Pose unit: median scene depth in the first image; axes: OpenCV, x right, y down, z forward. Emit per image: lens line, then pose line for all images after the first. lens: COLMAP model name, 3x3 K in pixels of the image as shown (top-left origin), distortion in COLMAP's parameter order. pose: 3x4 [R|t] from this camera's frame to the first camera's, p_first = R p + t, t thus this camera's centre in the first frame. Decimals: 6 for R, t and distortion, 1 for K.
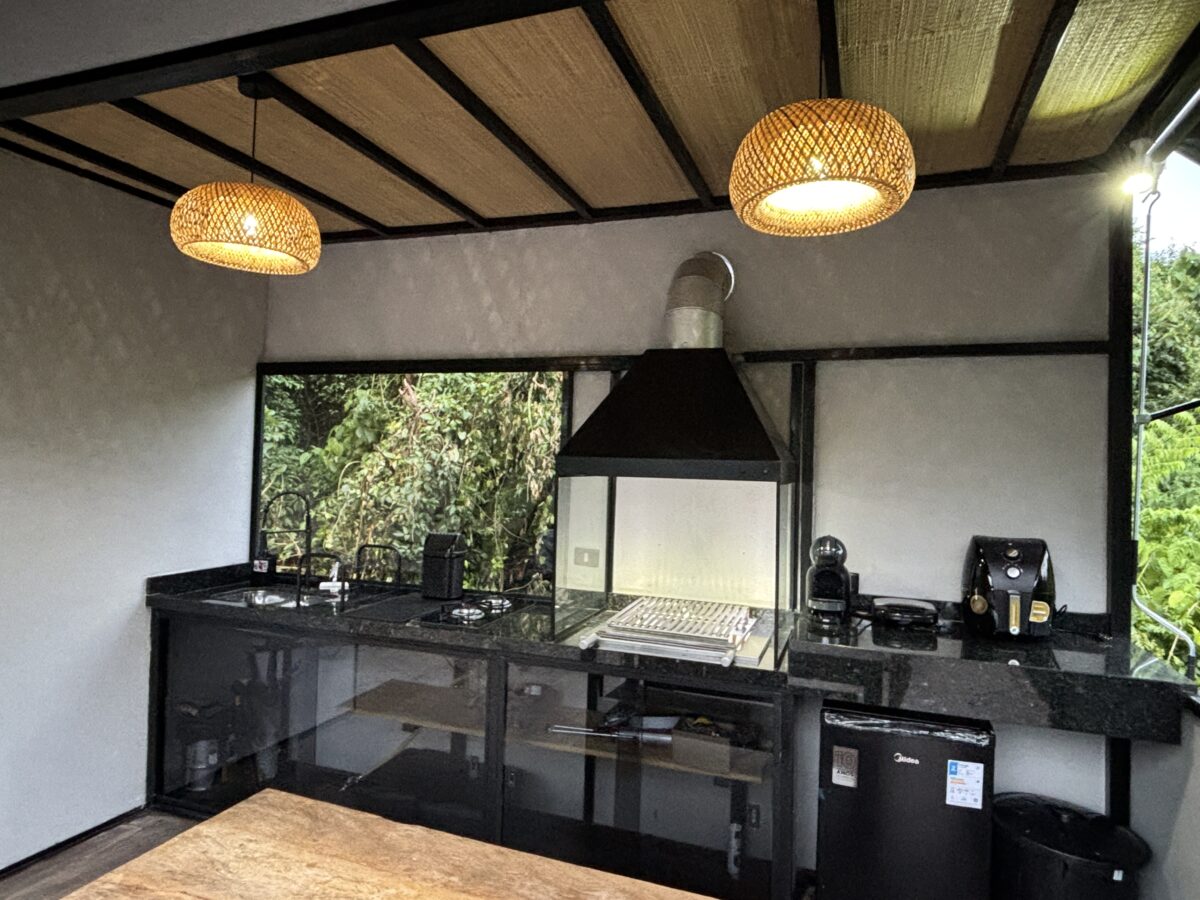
lens RADIAL K [[731.6, 0, 600.0], [0, 731.6, 450.0], [0, 0, 1]] dist [-0.001878, 0.003002]
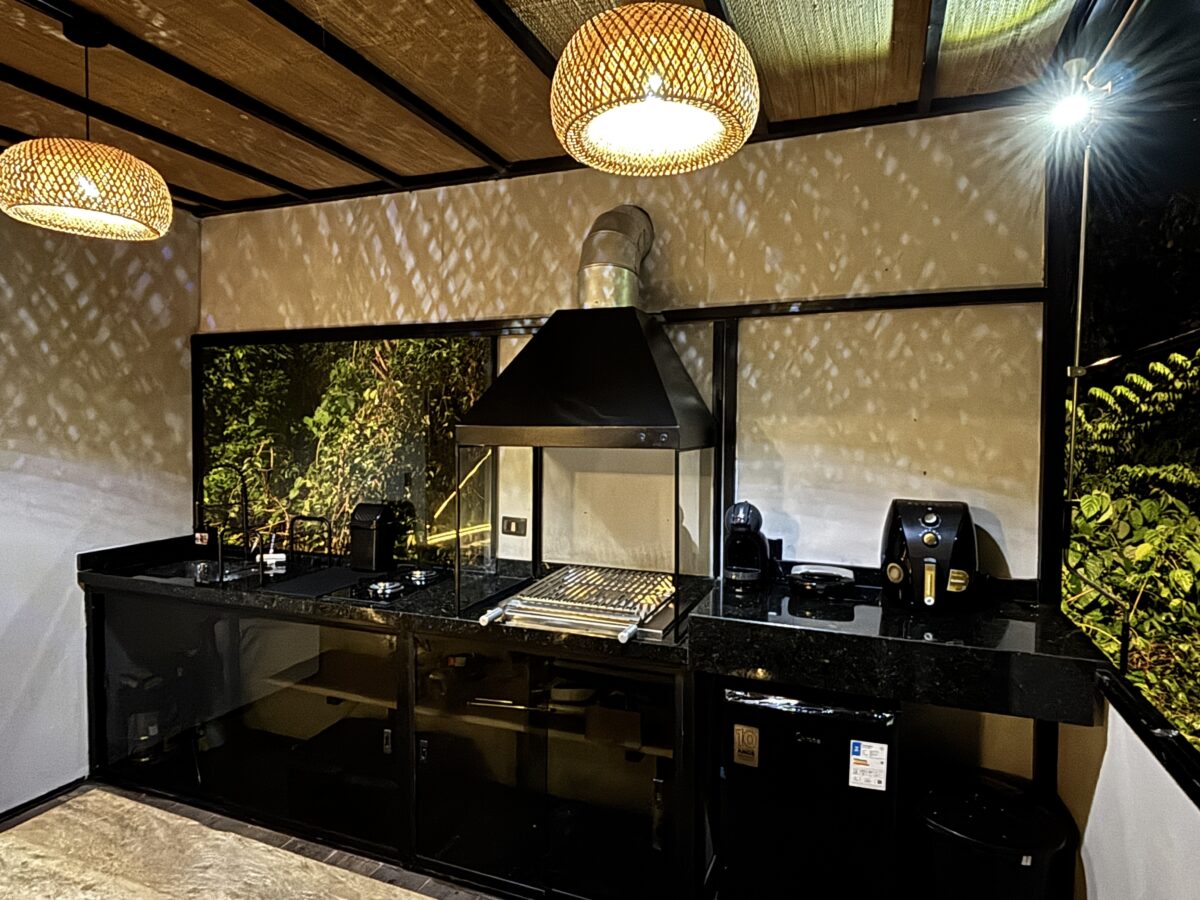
lens RADIAL K [[696.3, 0, 599.9], [0, 696.3, 446.3], [0, 0, 1]] dist [0.001580, -0.000185]
pose [[0.999464, -0.021122, -0.025016, 0.139794], [0.022397, 0.998404, 0.051845, -0.006471], [0.023881, -0.052377, 0.998342, 0.087803]]
